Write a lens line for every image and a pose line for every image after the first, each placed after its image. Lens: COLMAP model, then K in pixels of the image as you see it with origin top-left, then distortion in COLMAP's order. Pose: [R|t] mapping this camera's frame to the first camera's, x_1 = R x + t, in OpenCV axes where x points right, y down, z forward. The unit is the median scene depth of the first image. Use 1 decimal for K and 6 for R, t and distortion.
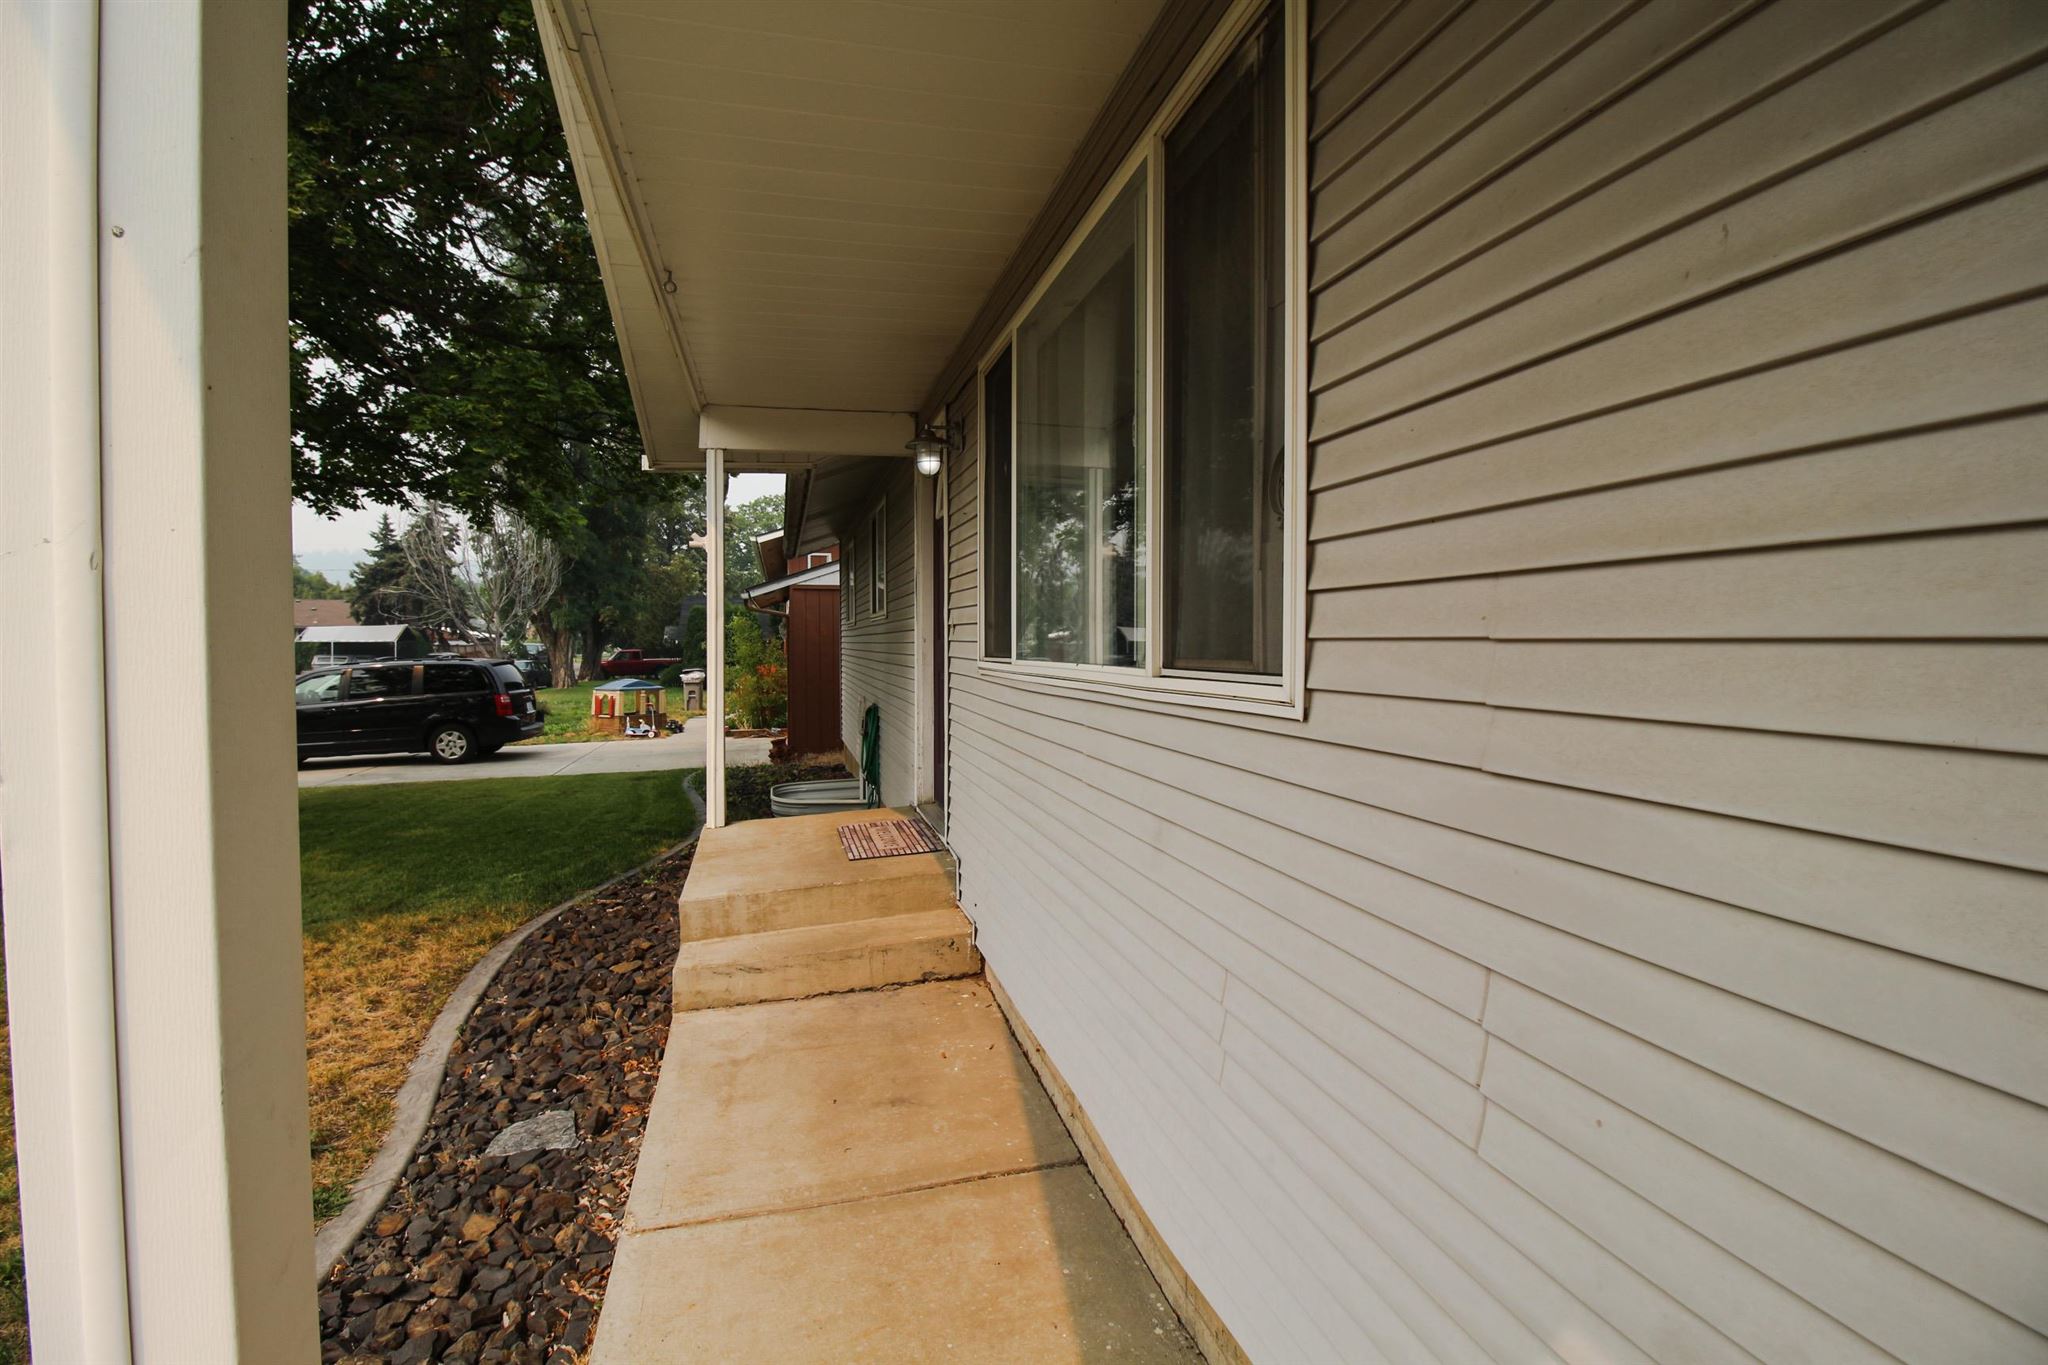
lens RADIAL K [[942.1, 0, 1030.2], [0, 942.1, 669.3], [0, 0, 1]] dist [-0.007310, -0.001221]
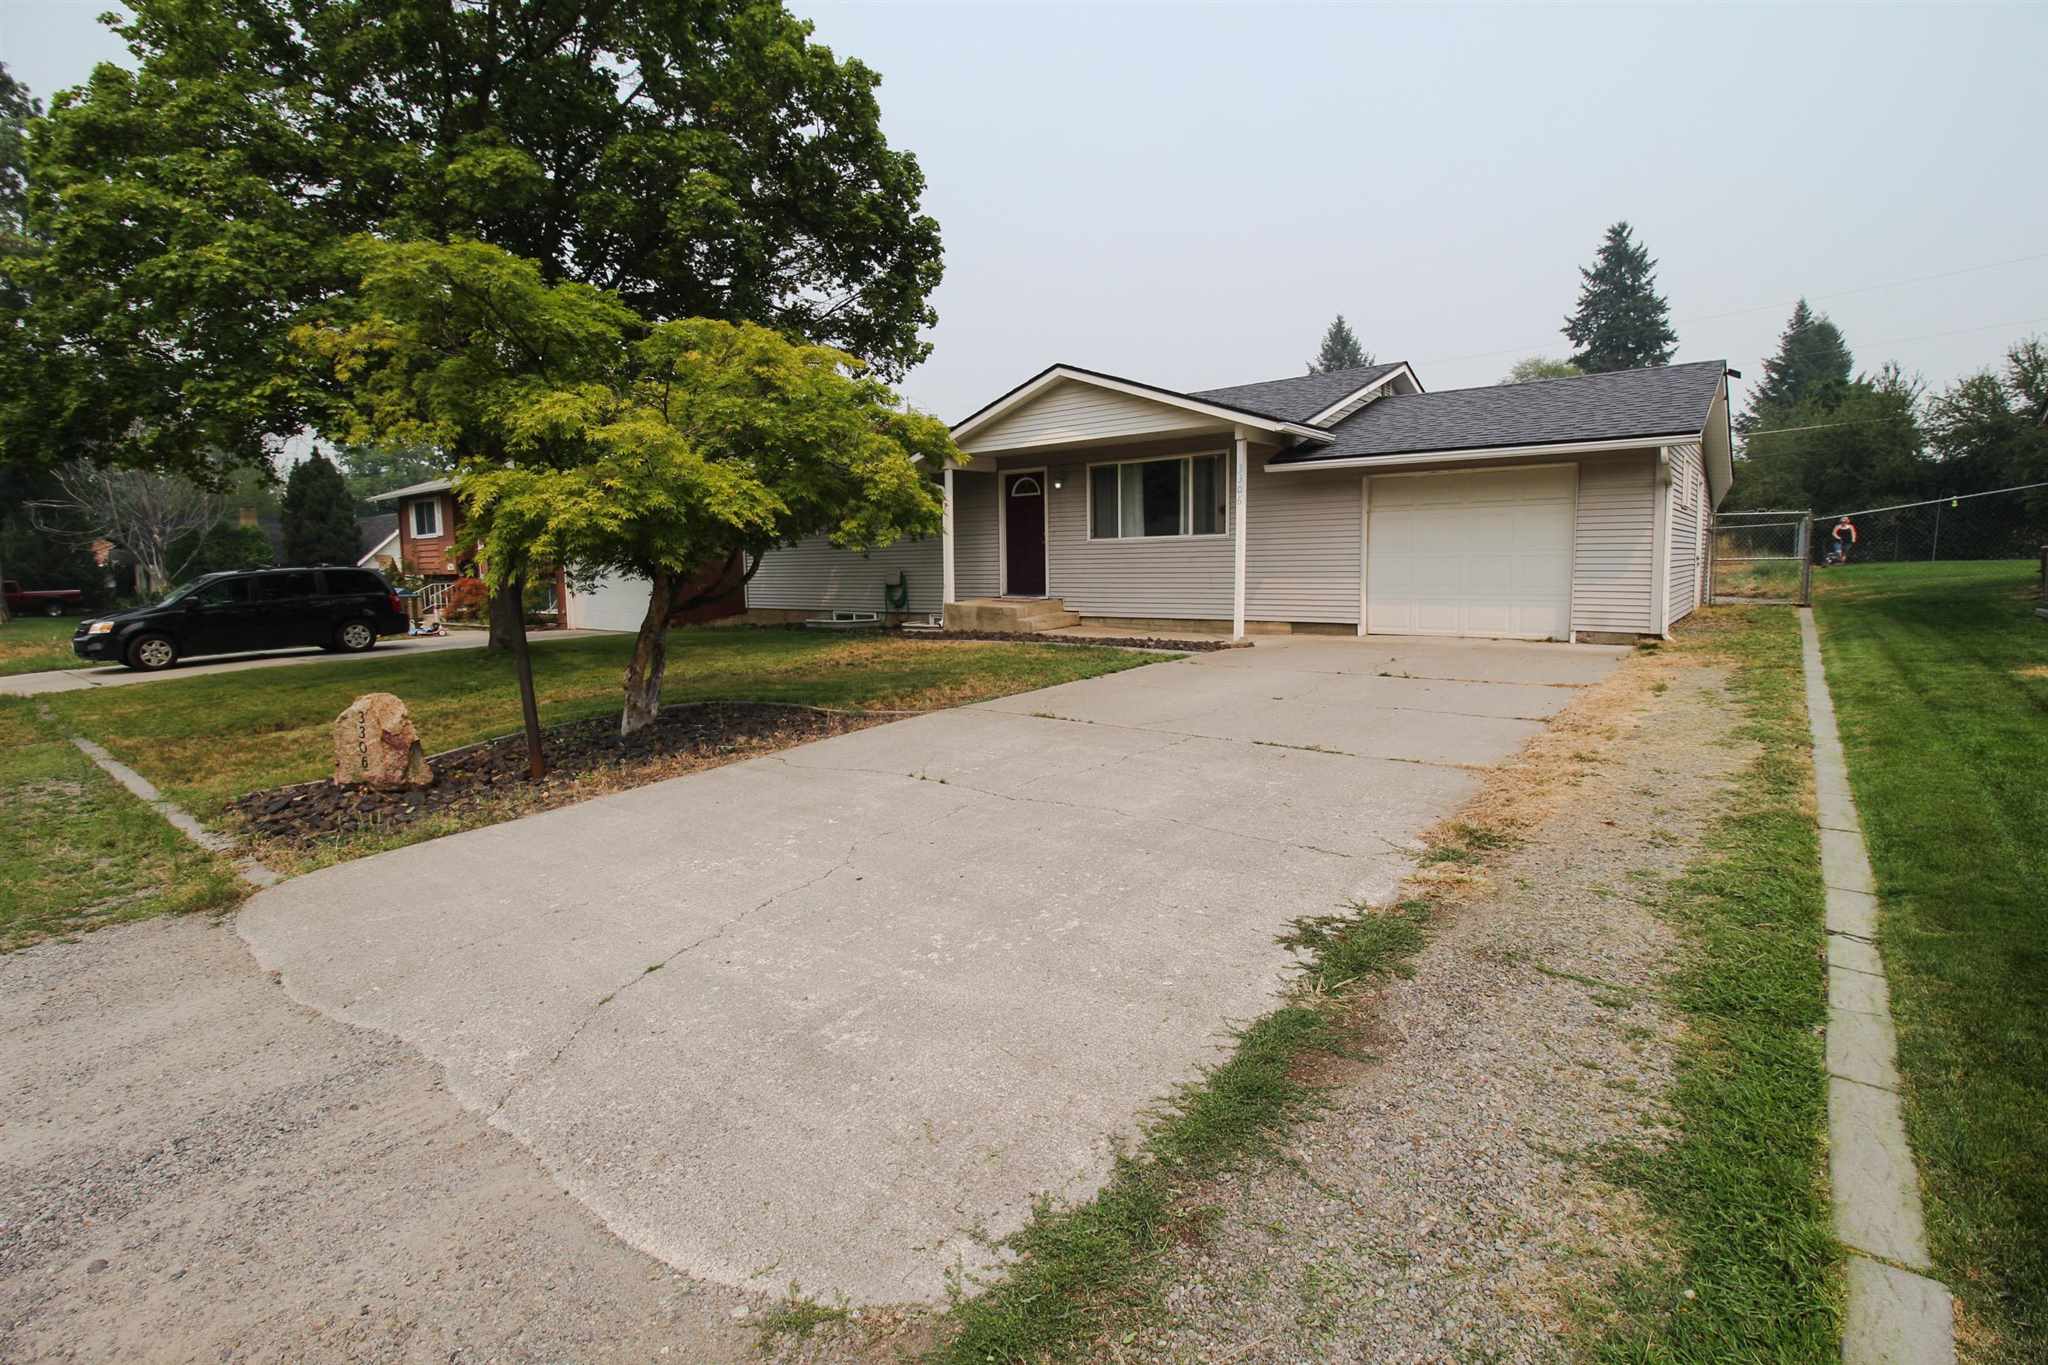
lens RADIAL K [[942.1, 0, 1029.3], [0, 942.1, 656.1], [0, 0, 1]] dist [-0.007310, -0.001221]
pose [[0.803253, -0.064398, 0.592146, -2.506642], [0.029229, 0.997202, 0.068798, 0.189991], [-0.594920, -0.037954, 0.802888, -1.942176]]
